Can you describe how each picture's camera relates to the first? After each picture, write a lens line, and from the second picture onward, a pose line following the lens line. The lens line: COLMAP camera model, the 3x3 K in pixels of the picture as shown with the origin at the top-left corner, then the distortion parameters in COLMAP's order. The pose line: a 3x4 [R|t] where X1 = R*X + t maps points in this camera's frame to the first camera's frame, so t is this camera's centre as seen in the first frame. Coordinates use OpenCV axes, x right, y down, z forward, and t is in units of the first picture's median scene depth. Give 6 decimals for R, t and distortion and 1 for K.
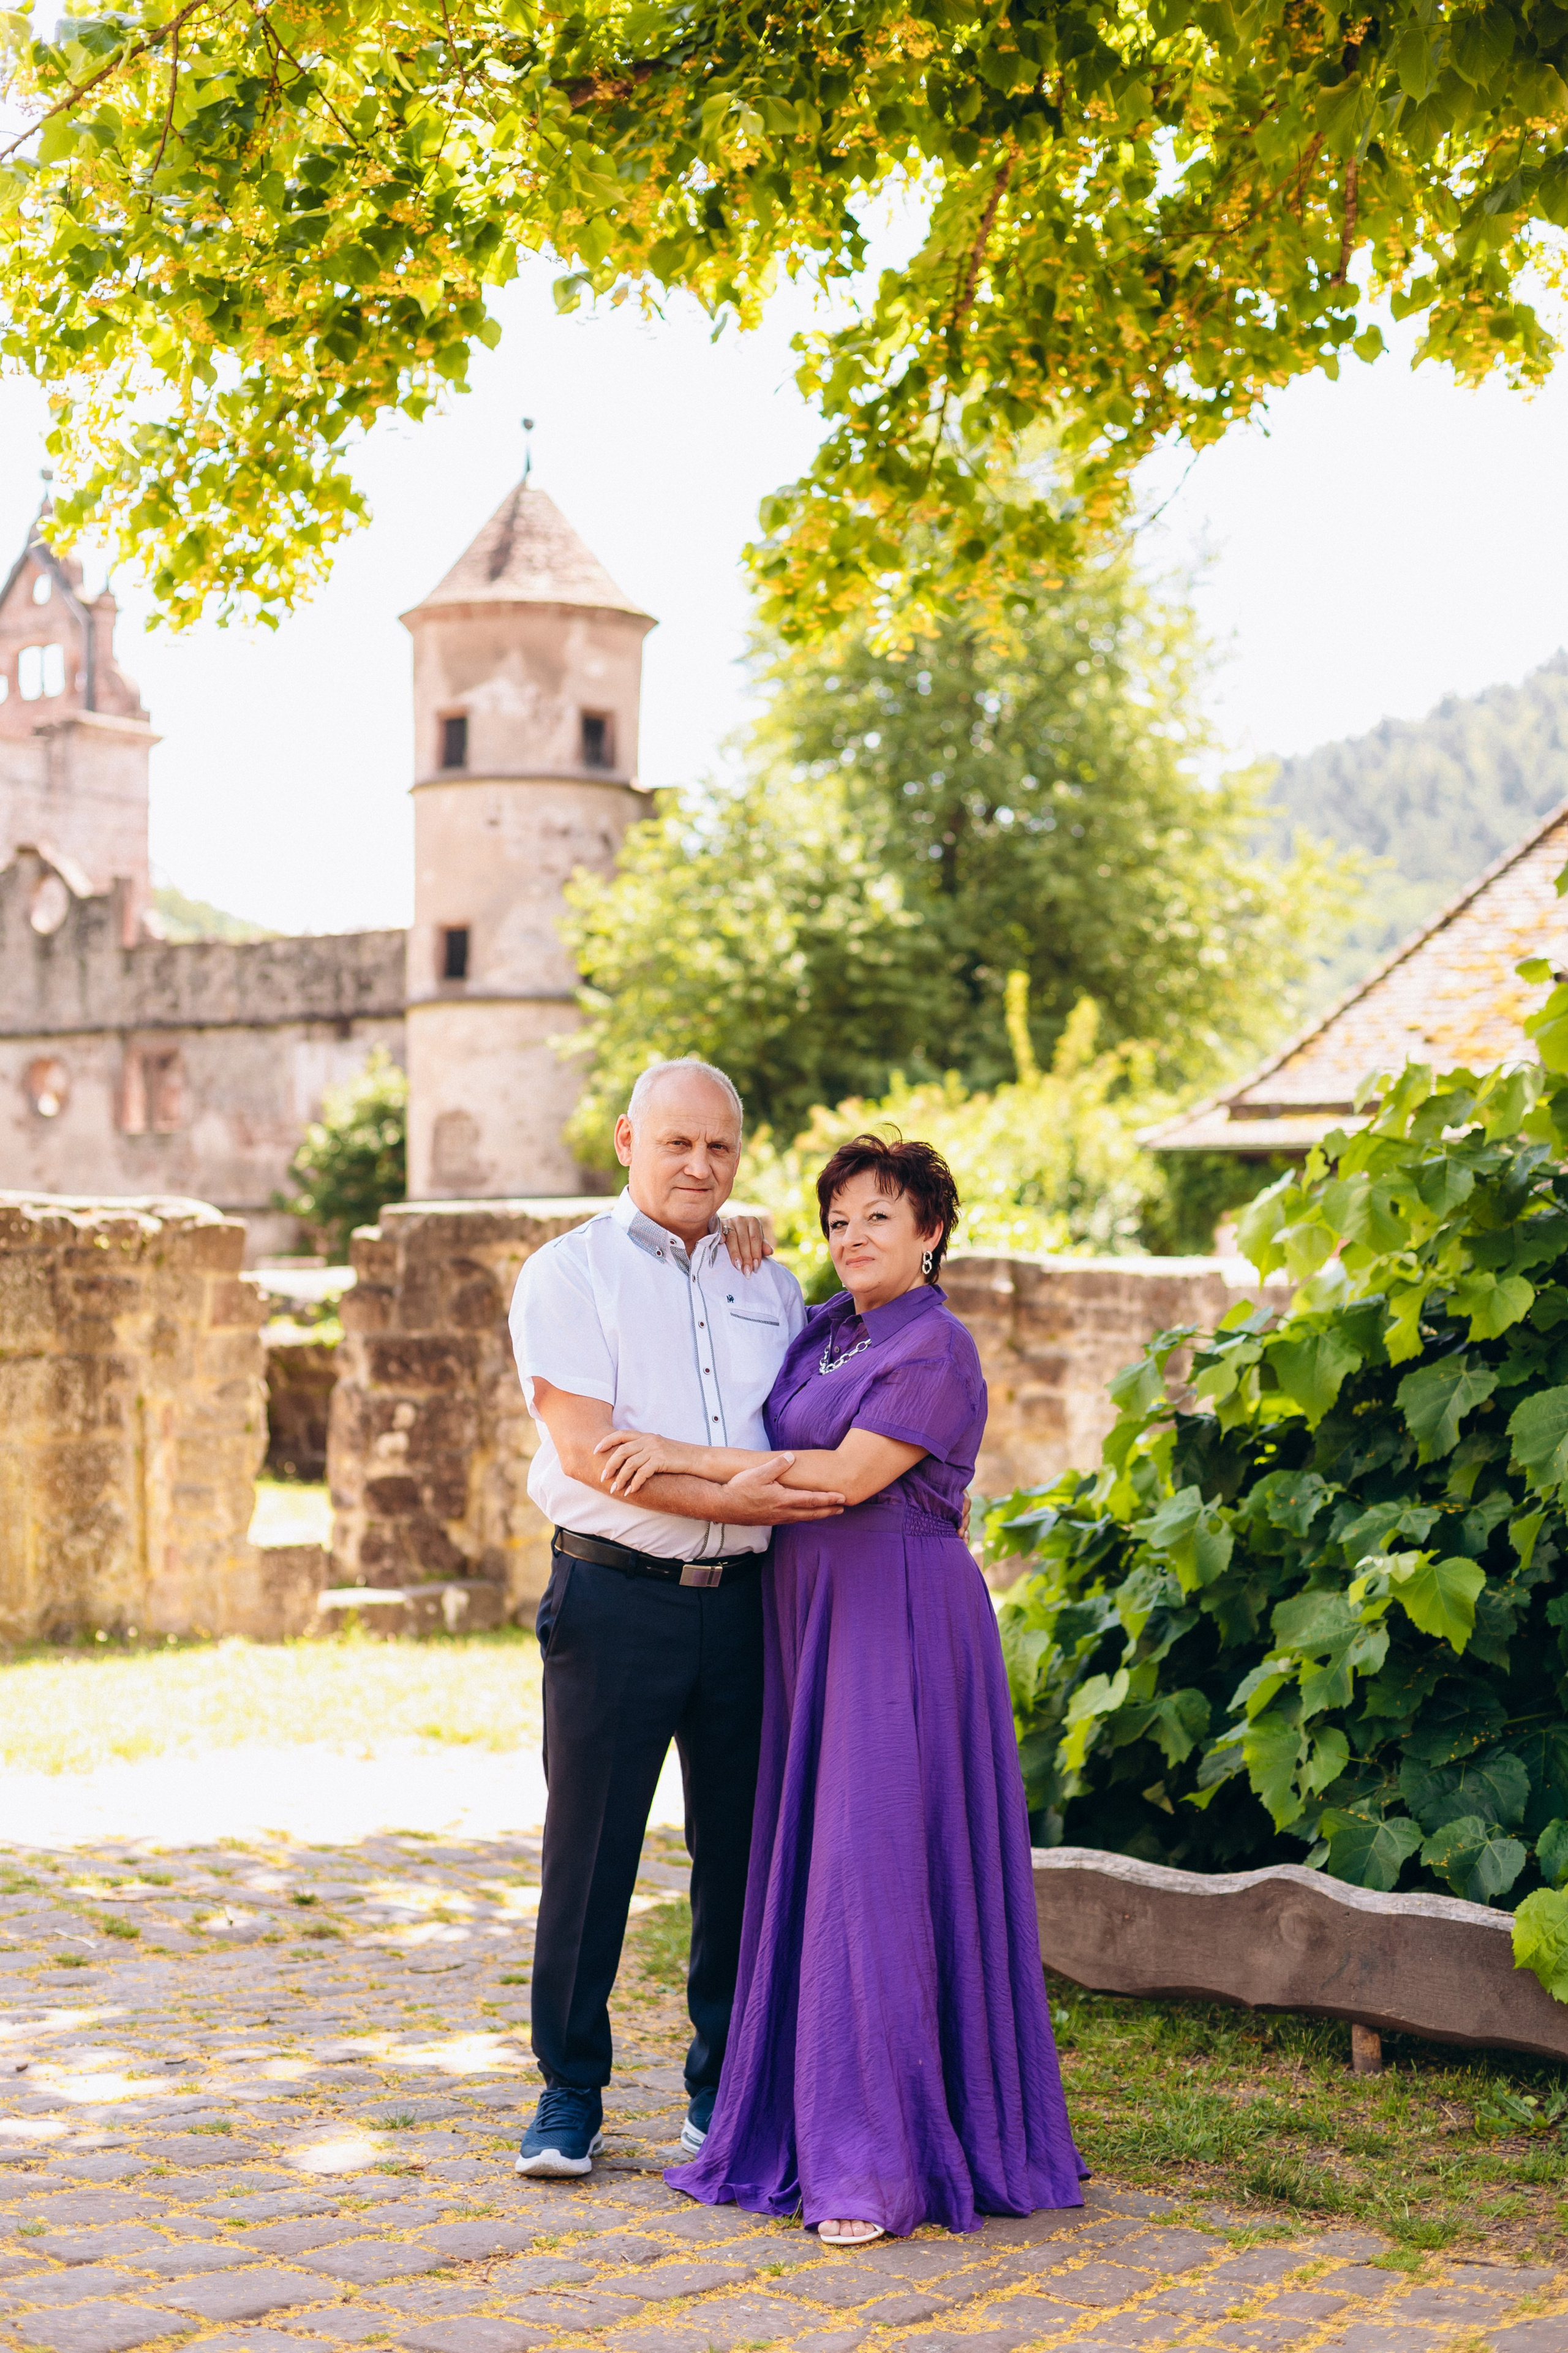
lens RADIAL K [[3372.7, 0, 778.9], [0, 3372.7, 1241.8], [0, 0, 1]] dist [0.000920, -0.019447]
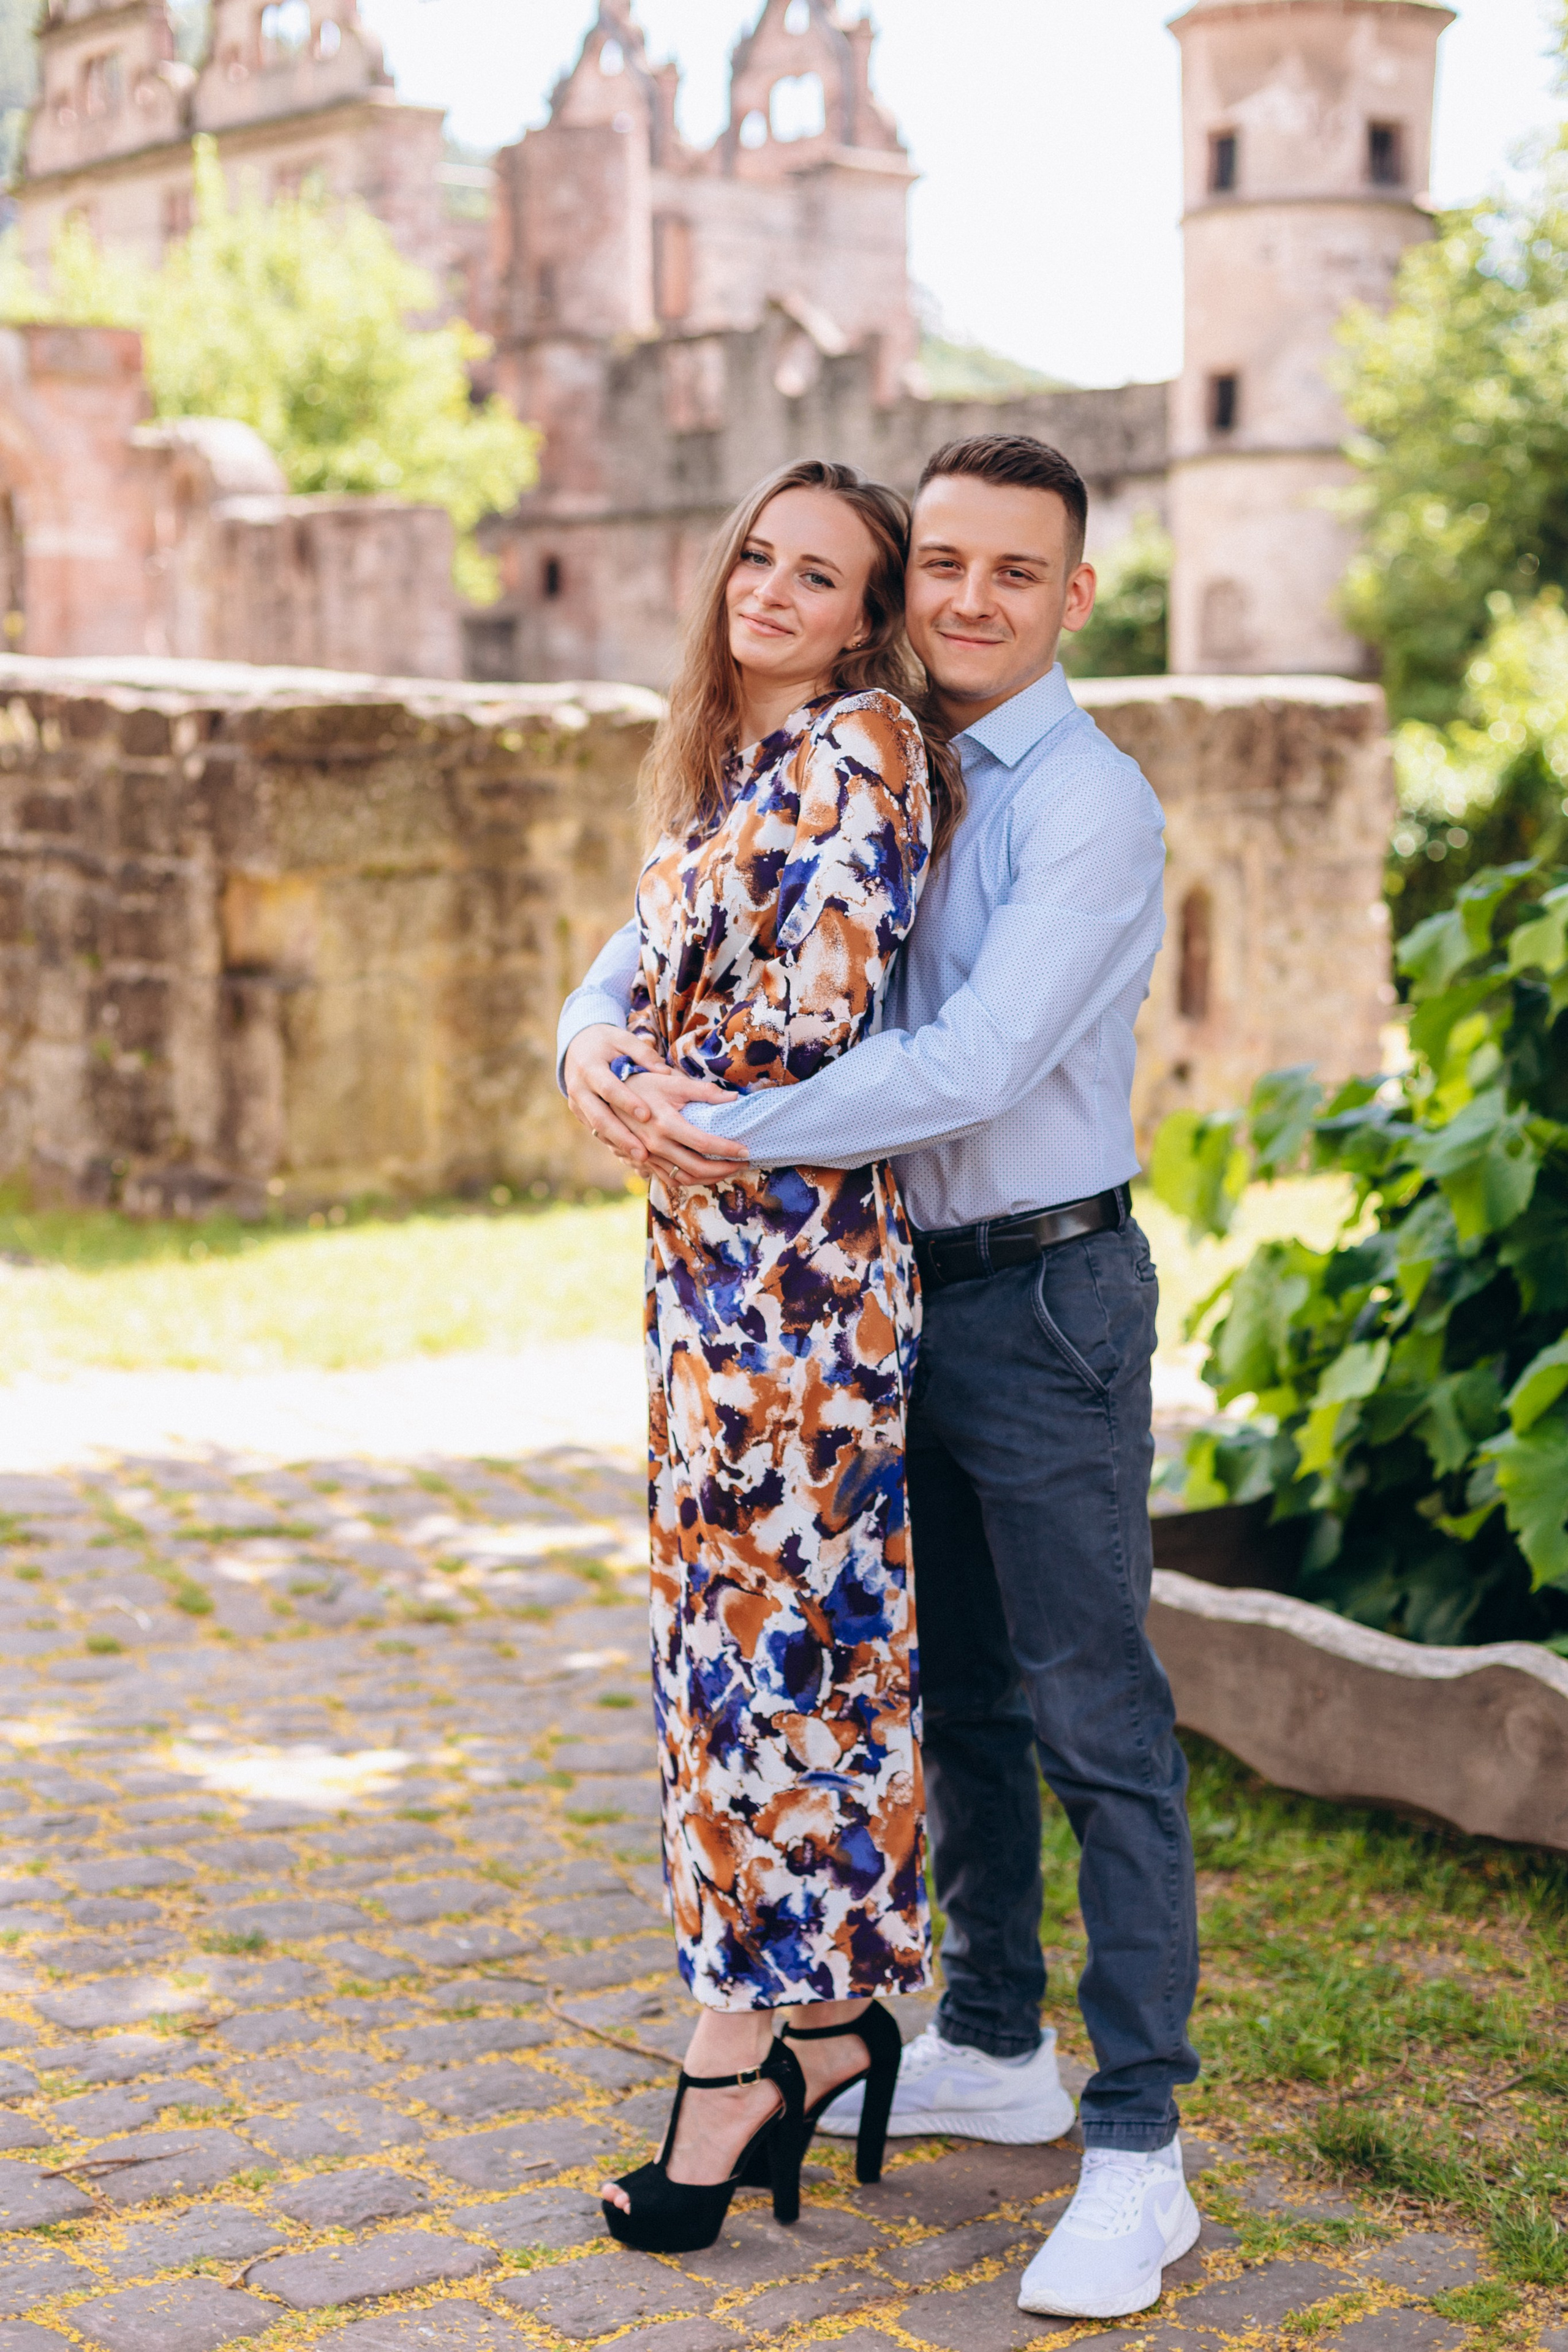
lens RADIAL K [[3568.8, 0, 775.2], [0, 3568.8, 1216.1], [0, 0, 1]] dist [-0.010072, -0.028942]
pose [[0.973329, 0.022012, -0.228354, 0.074323], [0.009546, 0.990638, 0.136180, -0.002697], [0.229214, -0.134727, 0.964007, 0.116255]]
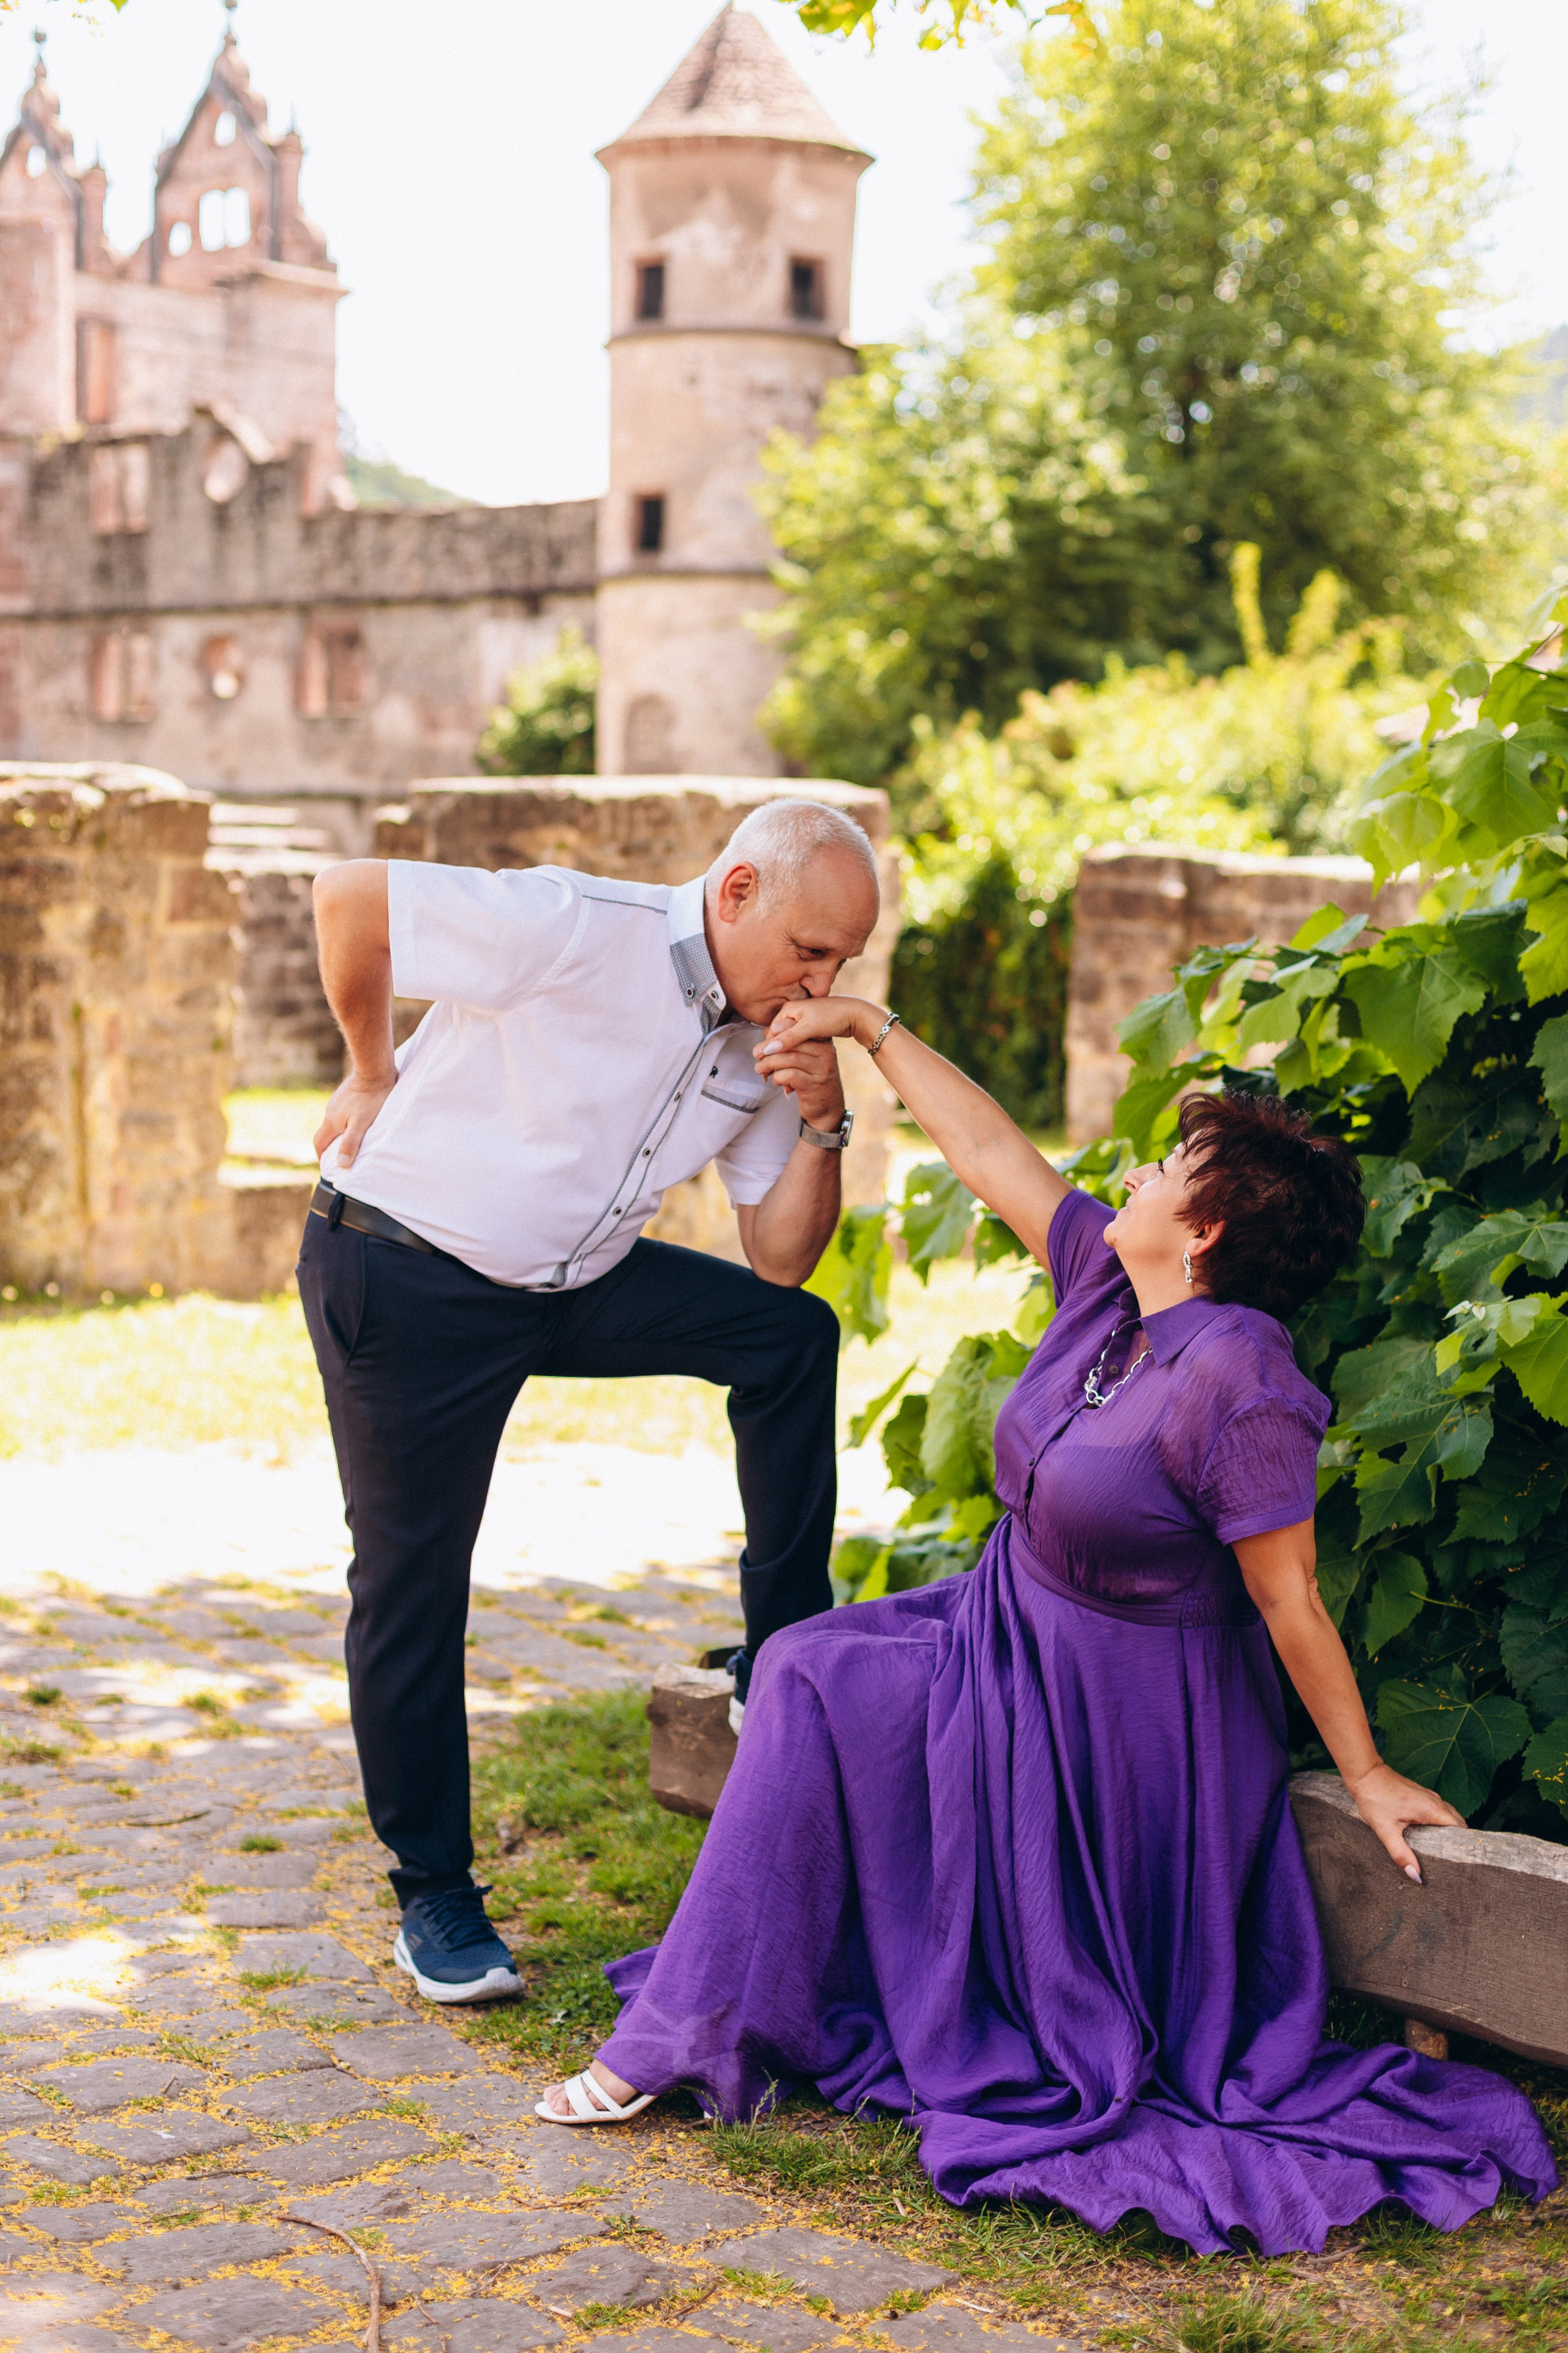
lens RADIAL K [[3536.3, 0, 766.4], [0, 3536.3, 1169.9], [0, 0, 1]] dist [-0.004576, -0.045888]
pose [[0.997485, 0.019857, -0.068041, 0.039383], [-0.013465, 0.995561, 0.093152, 0.002846], [0.069589, -0.092002, 0.993324, 0.143261]]
